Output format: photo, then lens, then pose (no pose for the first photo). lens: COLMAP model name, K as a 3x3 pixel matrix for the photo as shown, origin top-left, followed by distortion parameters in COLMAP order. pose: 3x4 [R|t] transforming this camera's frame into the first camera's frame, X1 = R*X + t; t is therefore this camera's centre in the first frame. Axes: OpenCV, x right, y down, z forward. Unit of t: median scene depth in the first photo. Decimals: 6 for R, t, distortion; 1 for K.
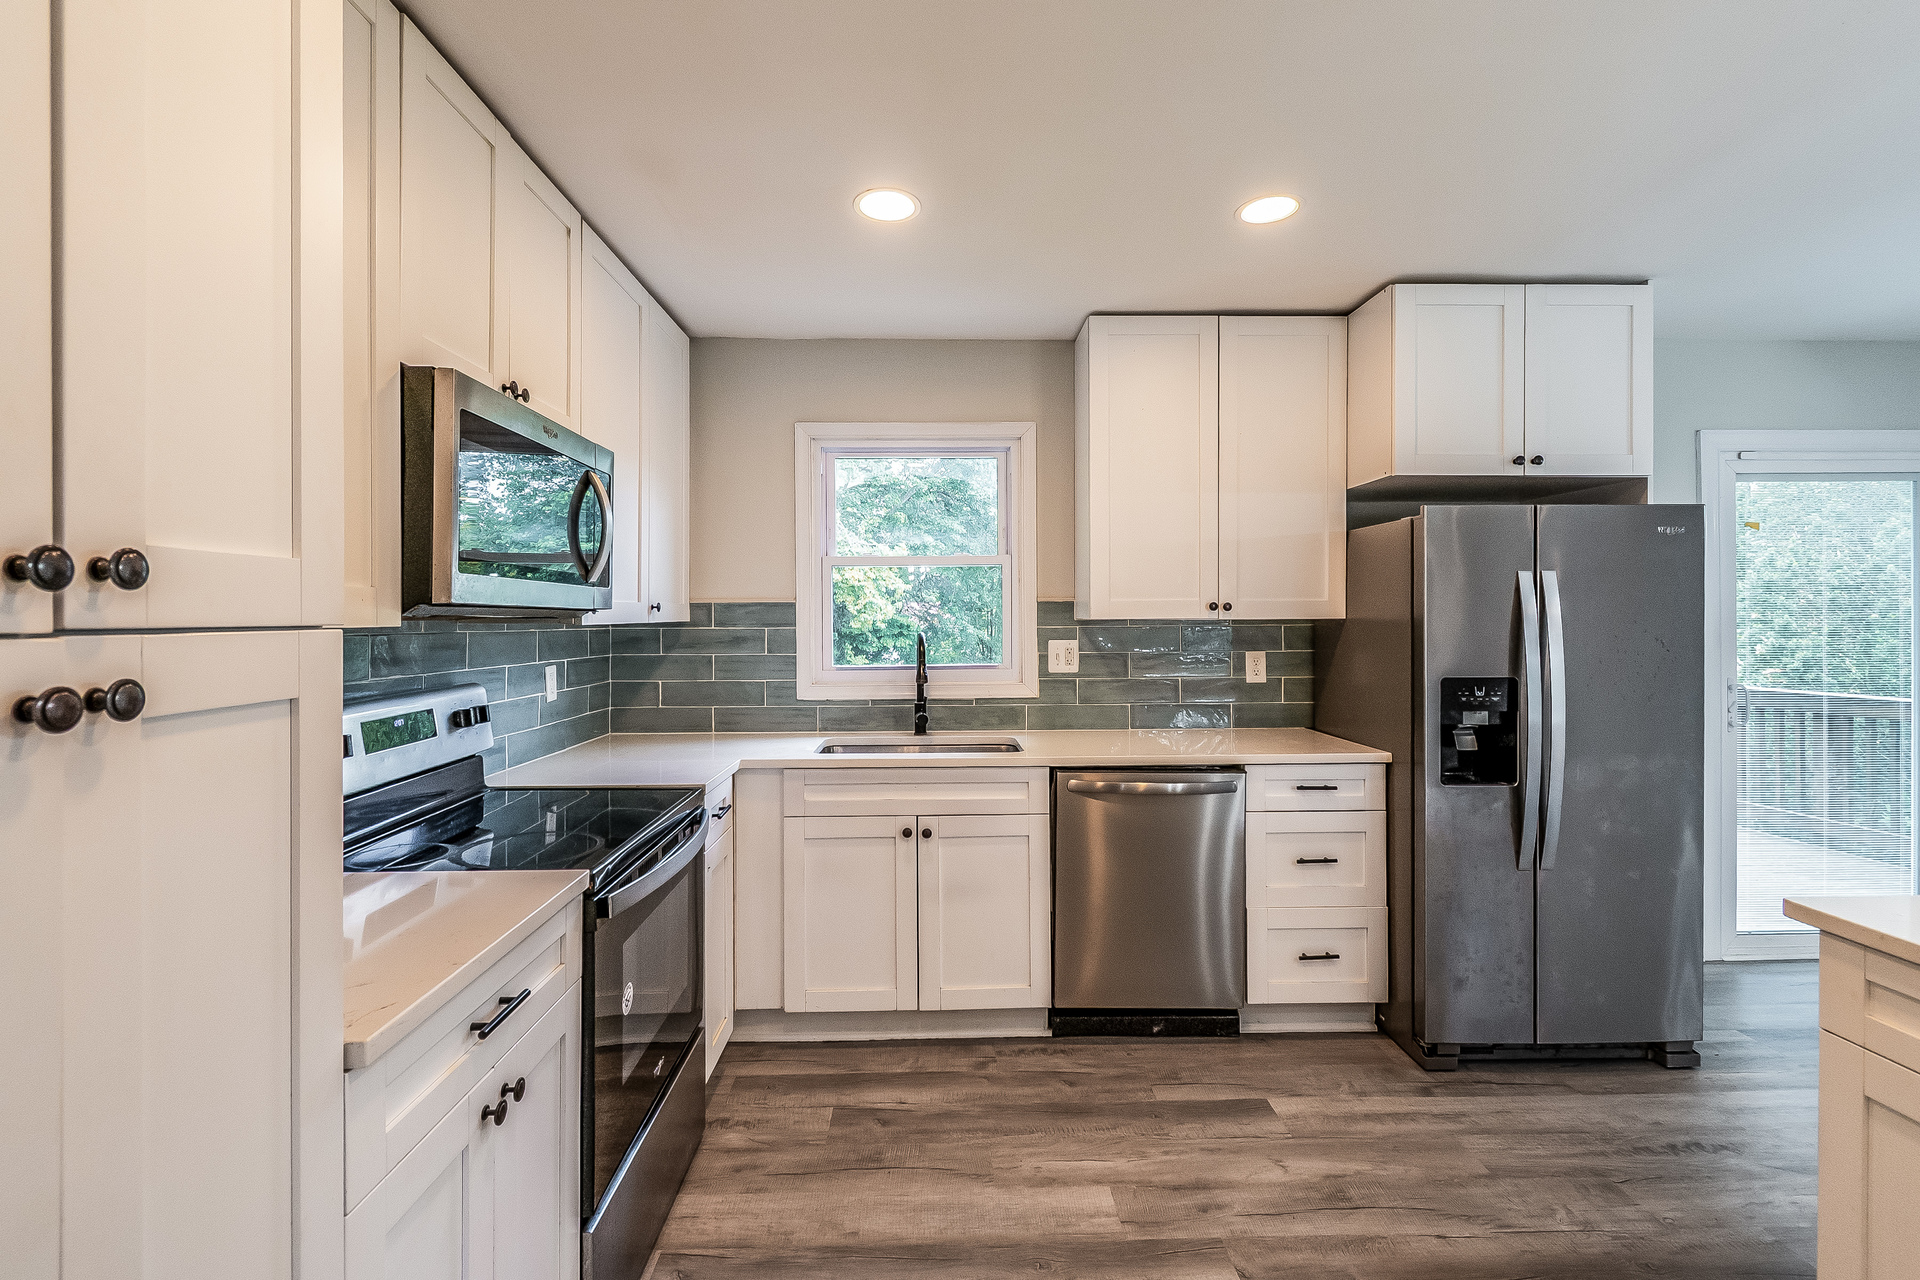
lens RADIAL K [[871.0, 0, 952.3], [0, 871.0, 620.9], [0, 0, 1]] dist [0.000730, -0.001340]
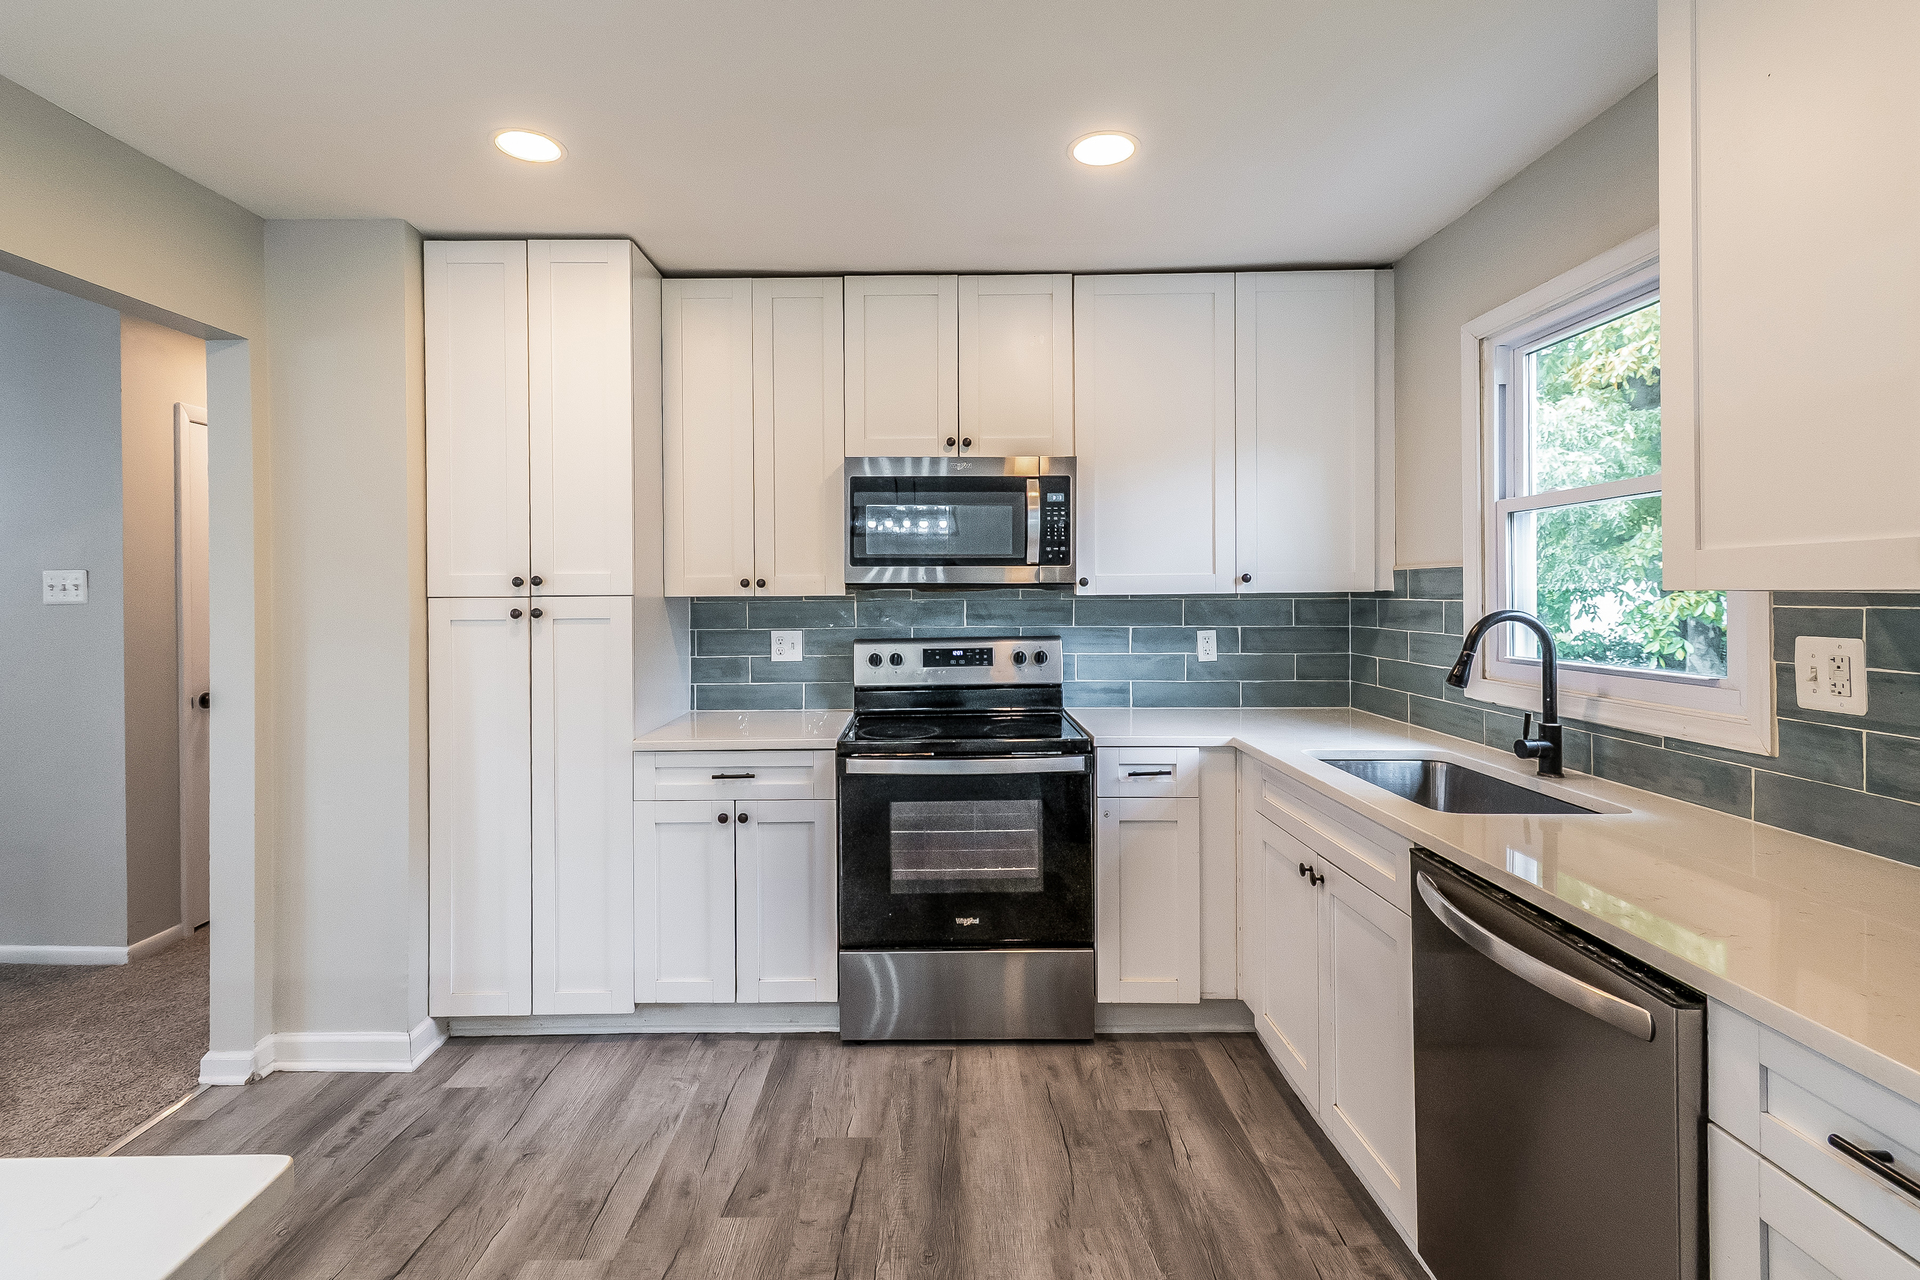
lens RADIAL K [[871.0, 0, 921.8], [0, 871.0, 595.5], [0, 0, 1]] dist [0.000730, -0.001340]
pose [[-0.041849, 0.009087, -0.999083, 0.780758], [0.004564, 0.999950, 0.008903, -0.006511], [0.999114, -0.004187, -0.041888, 0.756088]]
